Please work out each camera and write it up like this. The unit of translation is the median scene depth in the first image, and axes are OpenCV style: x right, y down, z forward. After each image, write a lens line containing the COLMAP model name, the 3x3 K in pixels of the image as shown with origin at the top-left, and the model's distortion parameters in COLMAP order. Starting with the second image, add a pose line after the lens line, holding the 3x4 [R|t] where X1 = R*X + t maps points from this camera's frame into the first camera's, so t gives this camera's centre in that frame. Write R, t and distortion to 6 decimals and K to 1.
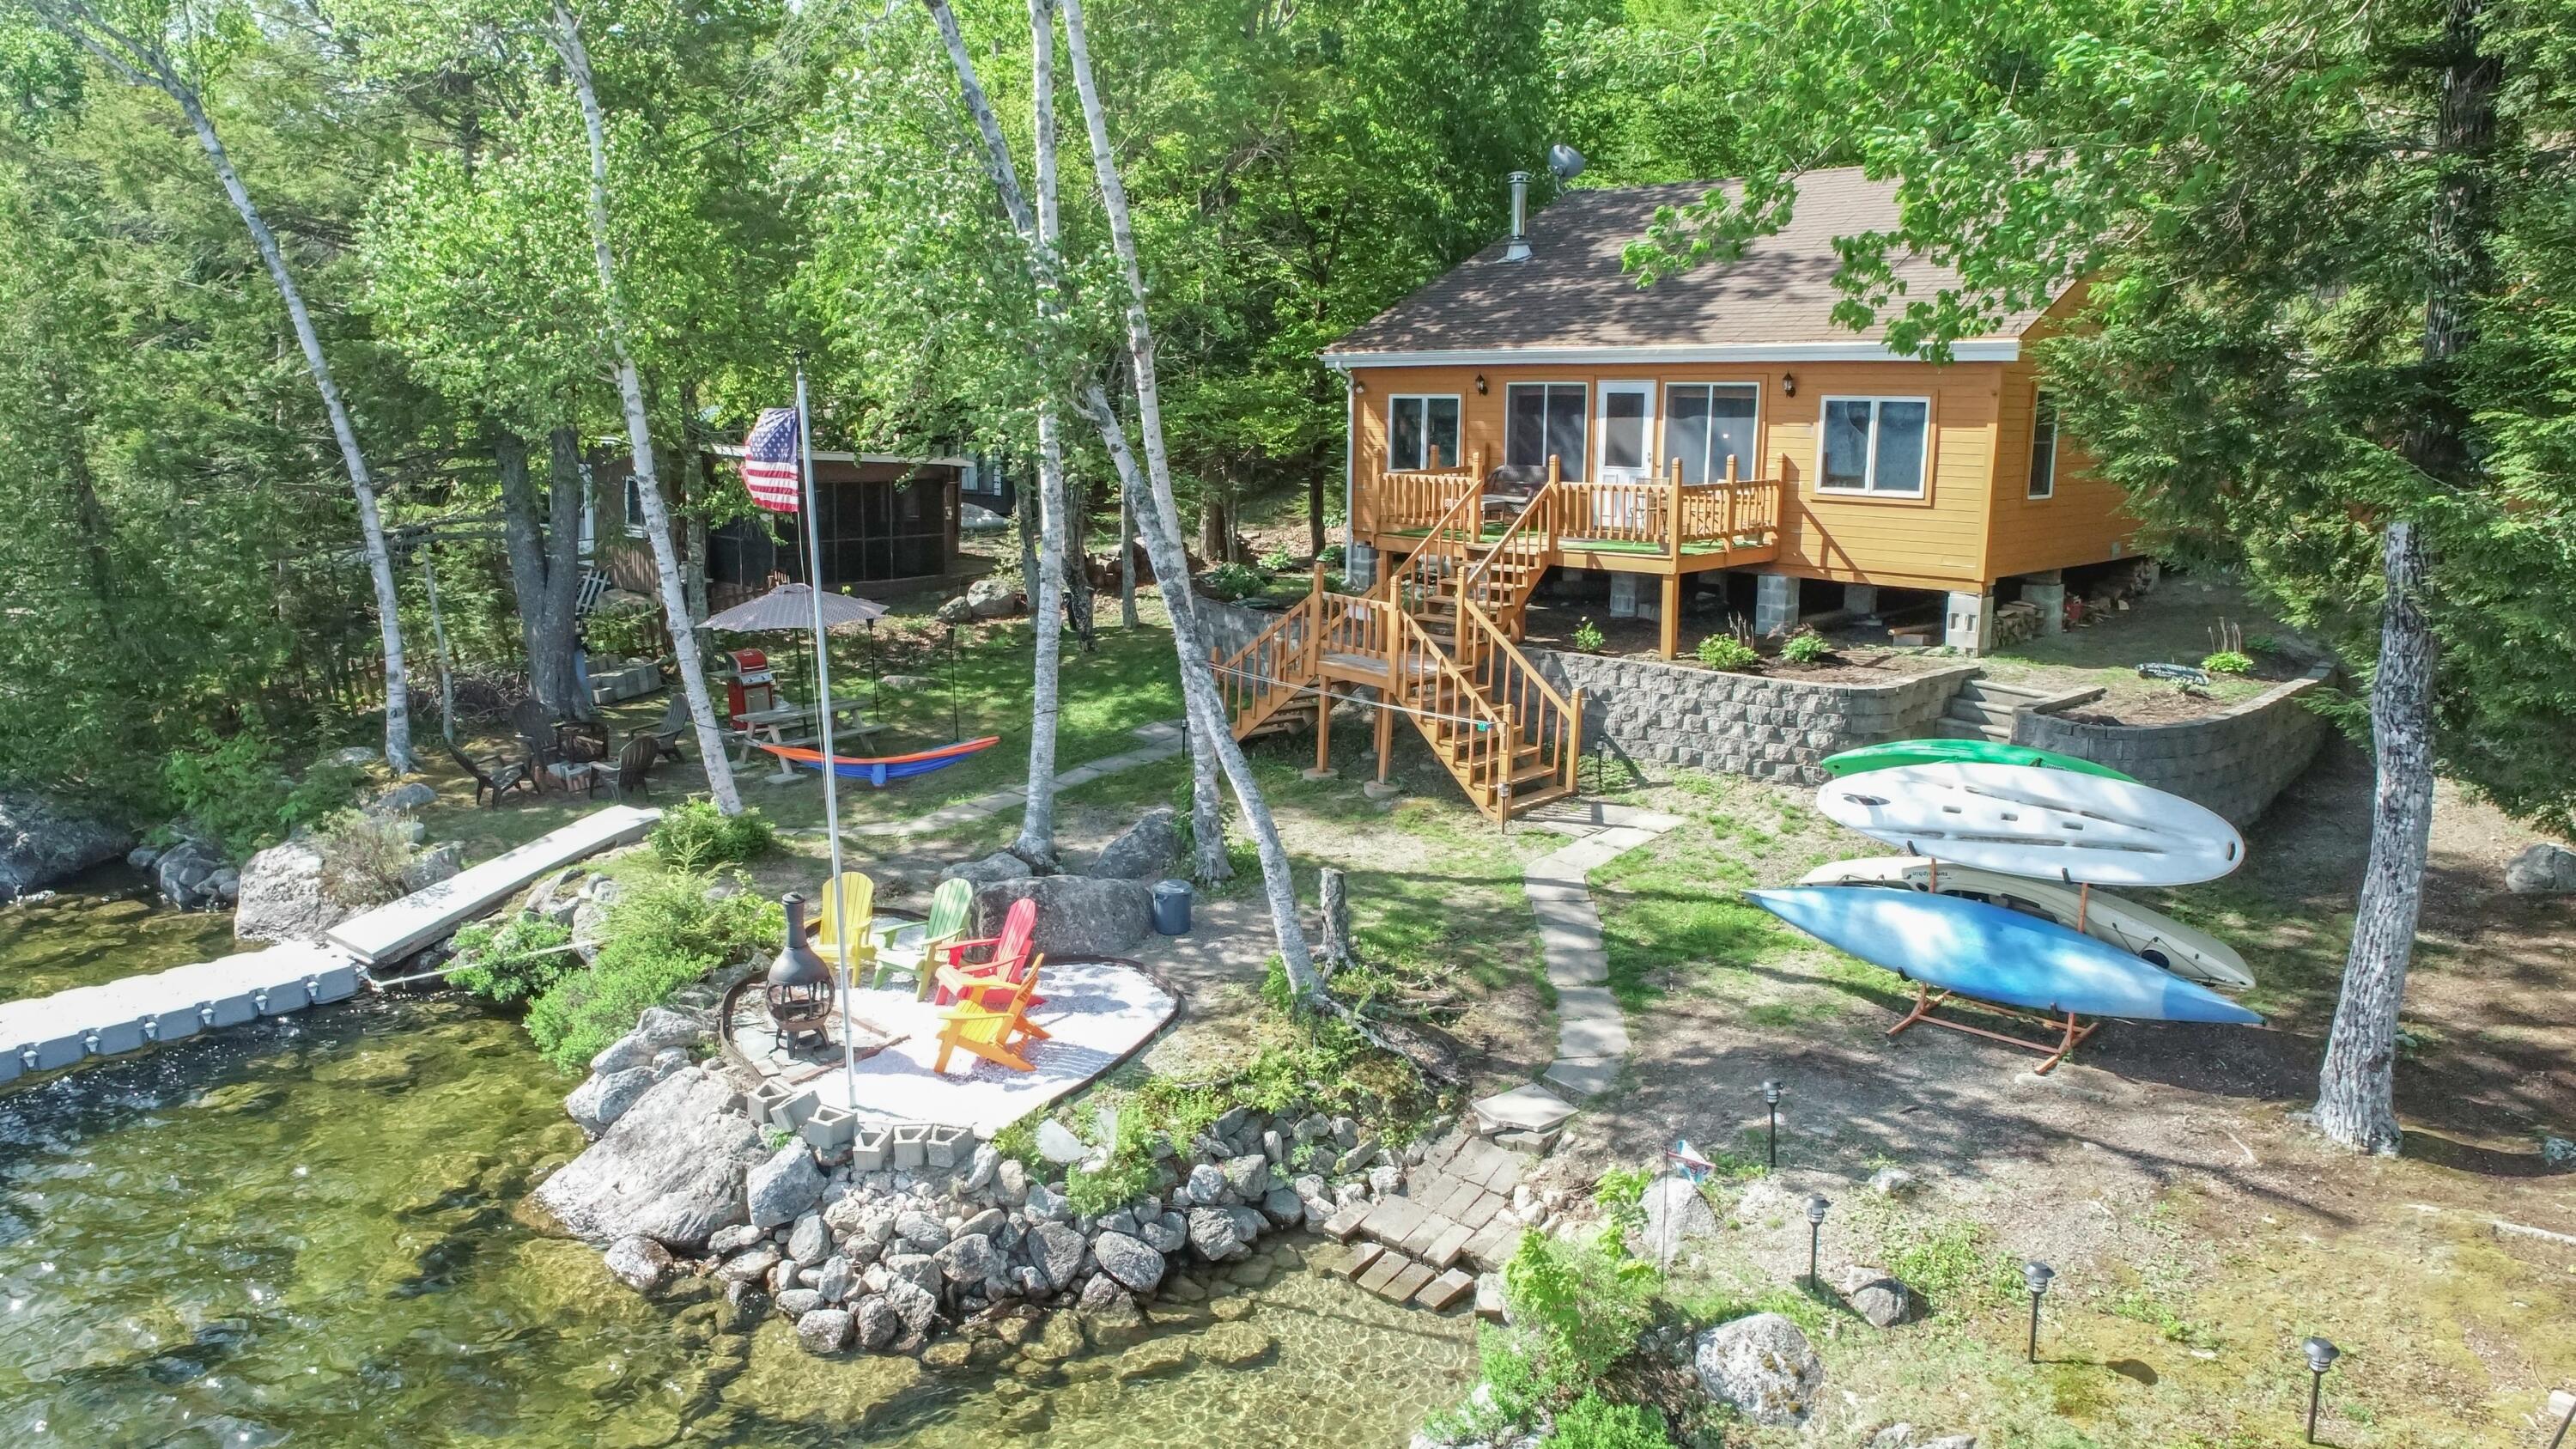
lens RADIAL K [[1804.8, 0, 1283.6], [0, 1804.8, 724.6], [0, 0, 1]] dist [-0.002832, 0.015077]
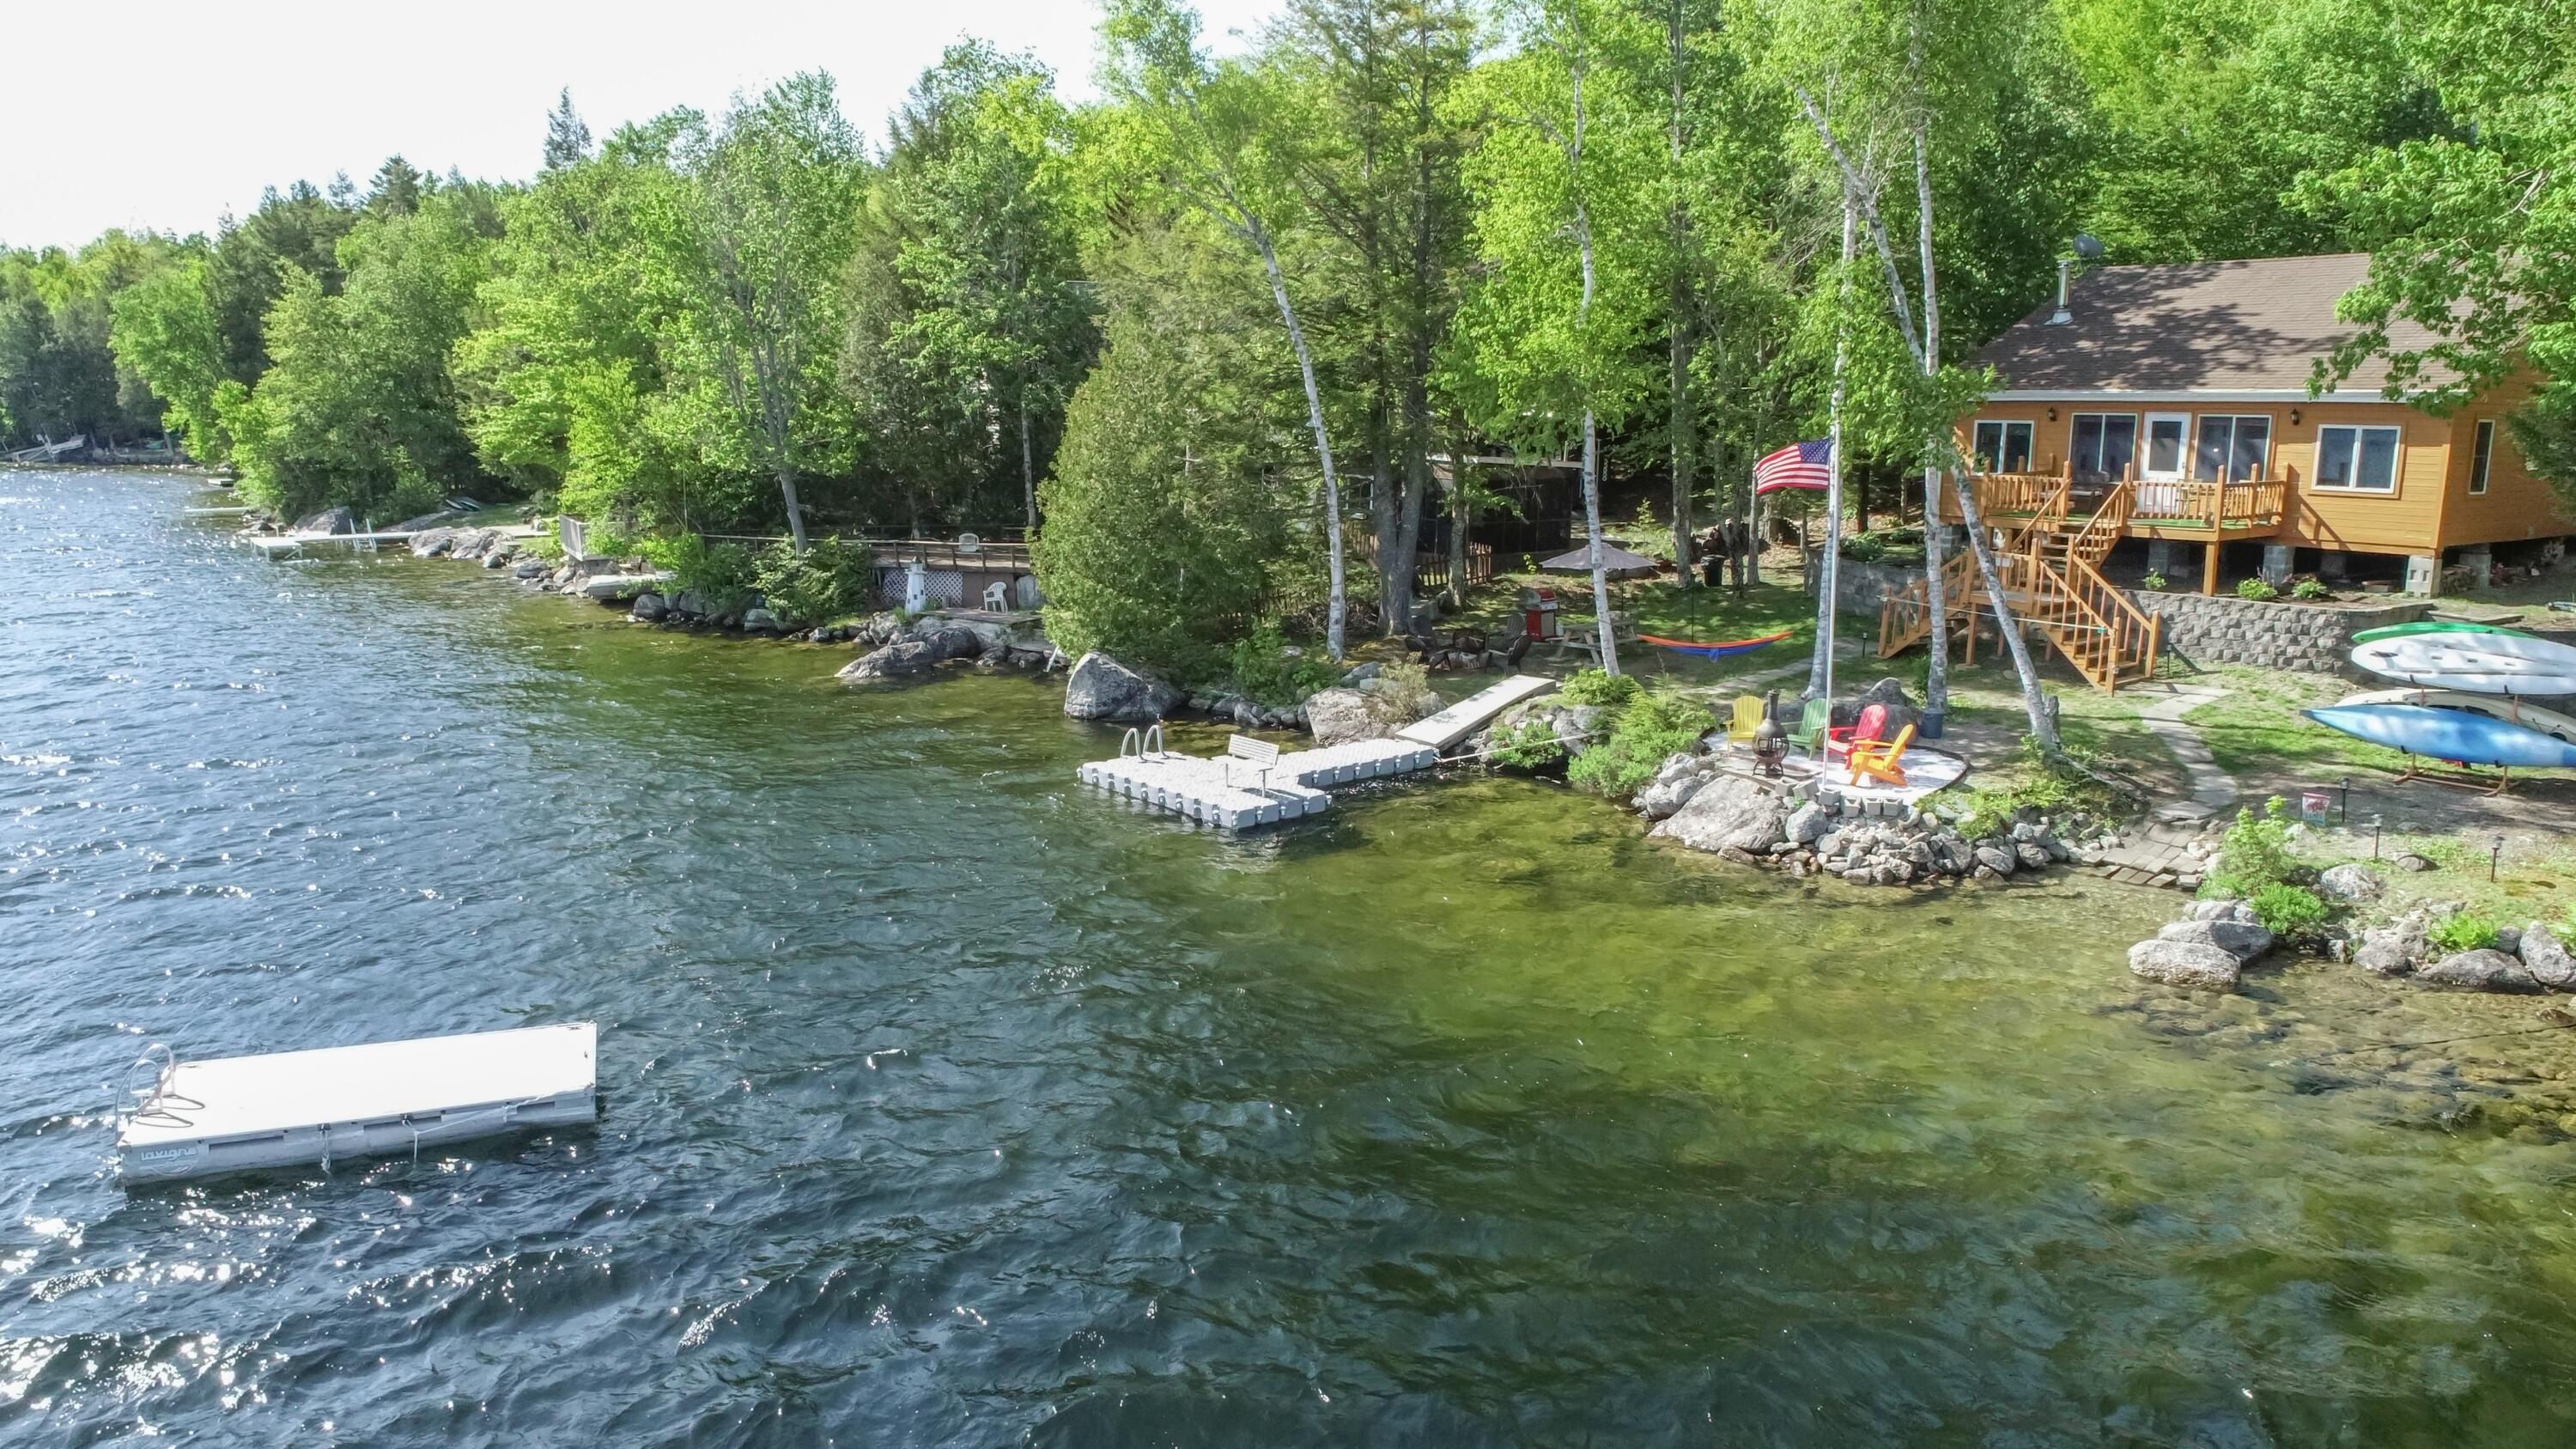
lens RADIAL K [[1804.8, 0, 1293.0], [0, 1804.8, 729.8], [0, 0, 1]] dist [-0.002832, 0.015077]
pose [[0.987311, 0.028627, -0.156198, -0.335541], [-0.028738, 0.999586, 0.001547, 0.103522], [0.156177, 0.002962, 0.987725, -0.682878]]
